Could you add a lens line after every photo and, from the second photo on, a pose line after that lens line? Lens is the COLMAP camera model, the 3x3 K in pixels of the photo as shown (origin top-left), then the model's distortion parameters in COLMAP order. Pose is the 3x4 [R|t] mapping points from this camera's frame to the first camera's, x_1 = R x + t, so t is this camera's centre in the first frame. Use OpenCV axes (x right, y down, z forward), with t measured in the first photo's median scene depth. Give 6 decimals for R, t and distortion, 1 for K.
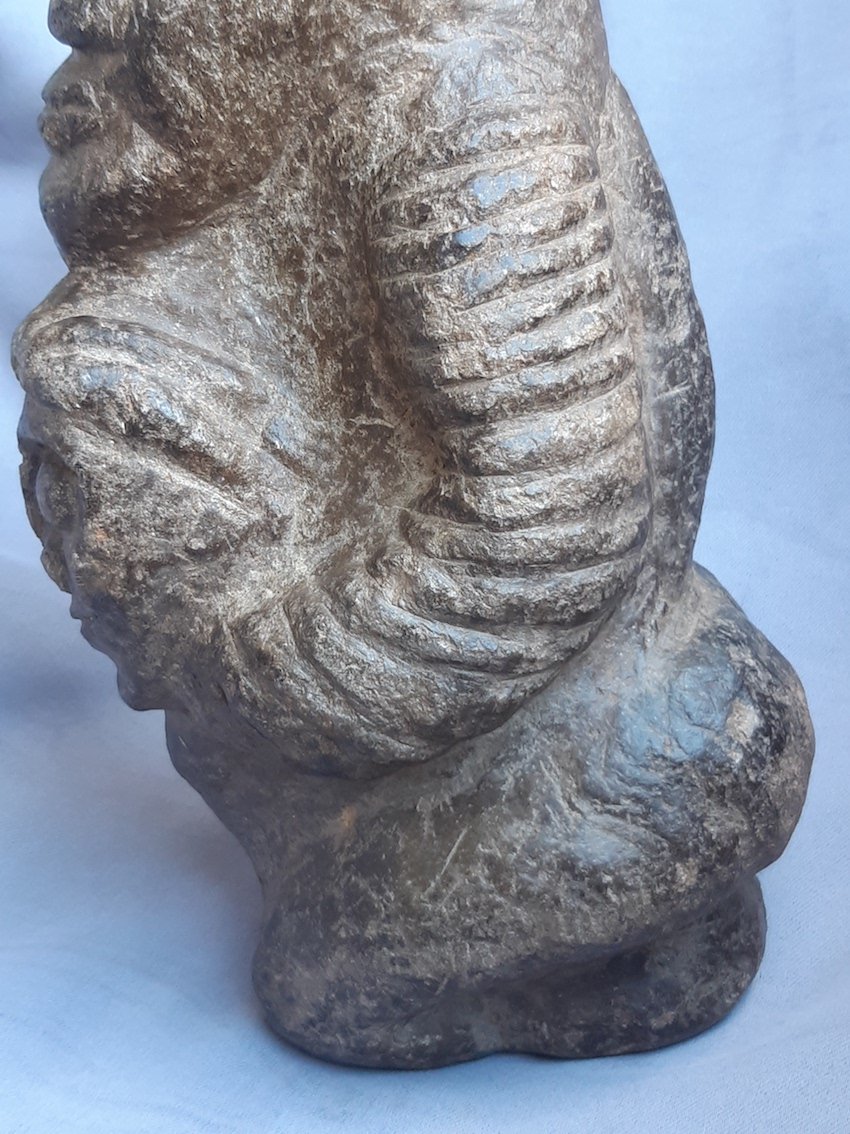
lens RADIAL K [[1835.5, 0, 372.8], [0, 1835.5, 578.1], [0, 0, 1]] dist [0.096491, 0.000000]
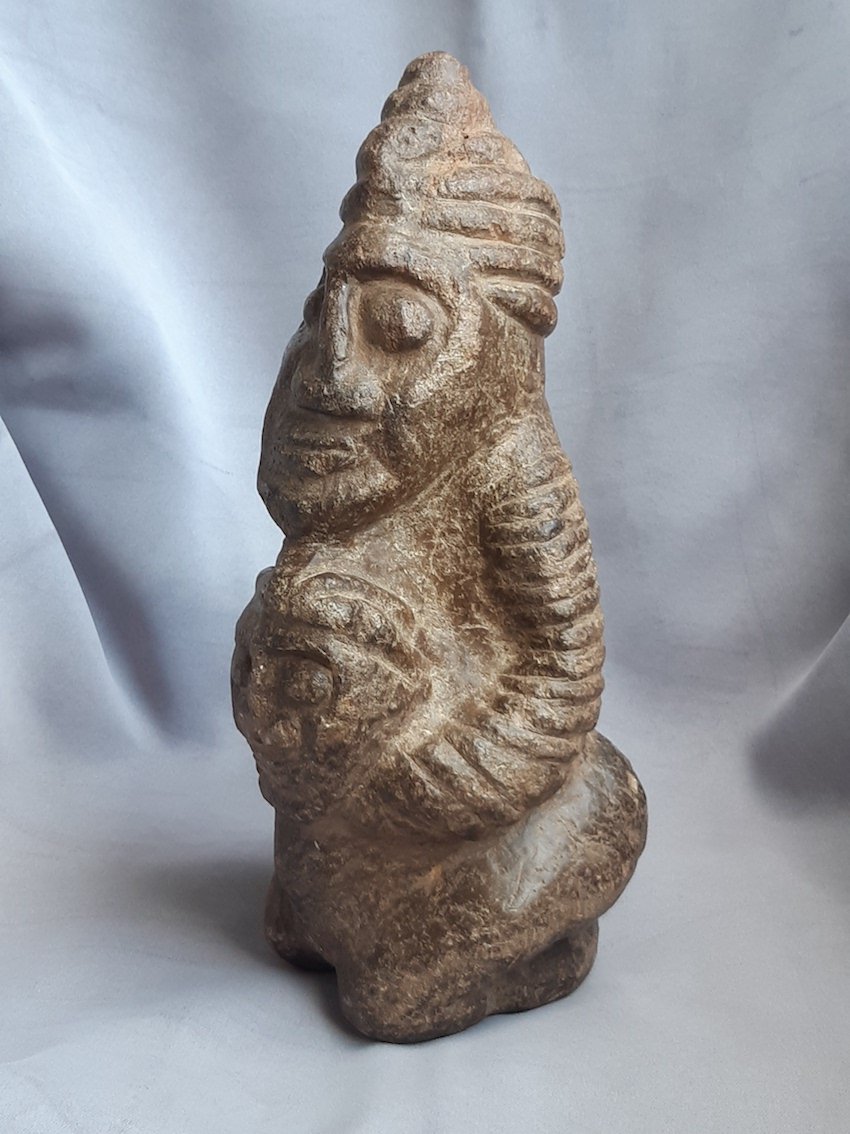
lens RADIAL K [[1835.5, 0, 394.8], [0, 1835.5, 559.4], [0, 0, 1]] dist [0.096491, 0.000000]
pose [[0.799870, -0.030093, 0.599418, -1.099317], [0.113862, 0.988213, -0.102327, 0.020698], [-0.589273, 0.150099, 0.793868, -0.339990]]
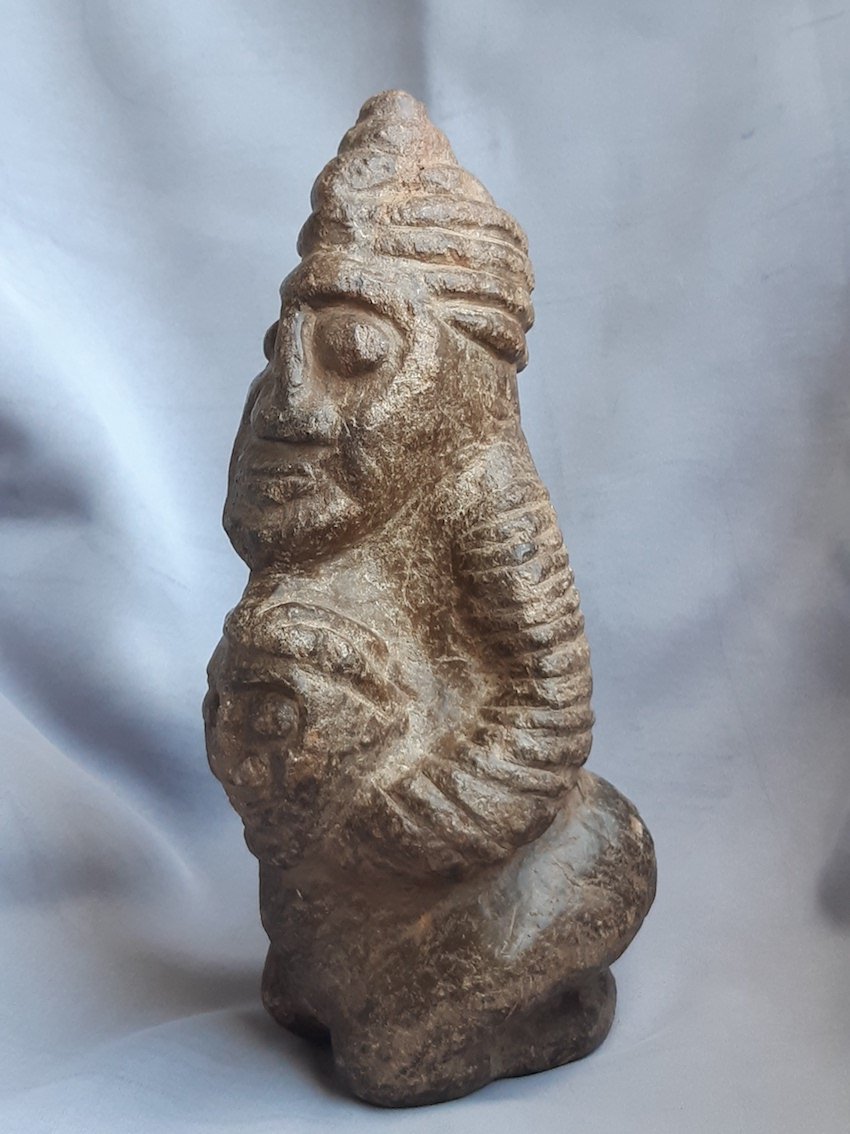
lens RADIAL K [[1835.5, 0, 399.4], [0, 1835.5, 548.9], [0, 0, 1]] dist [0.096491, 0.000000]
pose [[0.842106, -0.004755, 0.539292, -0.950196], [0.142165, 0.966551, -0.213469, 0.169977], [-0.520238, 0.256432, 0.814614, -0.371378]]
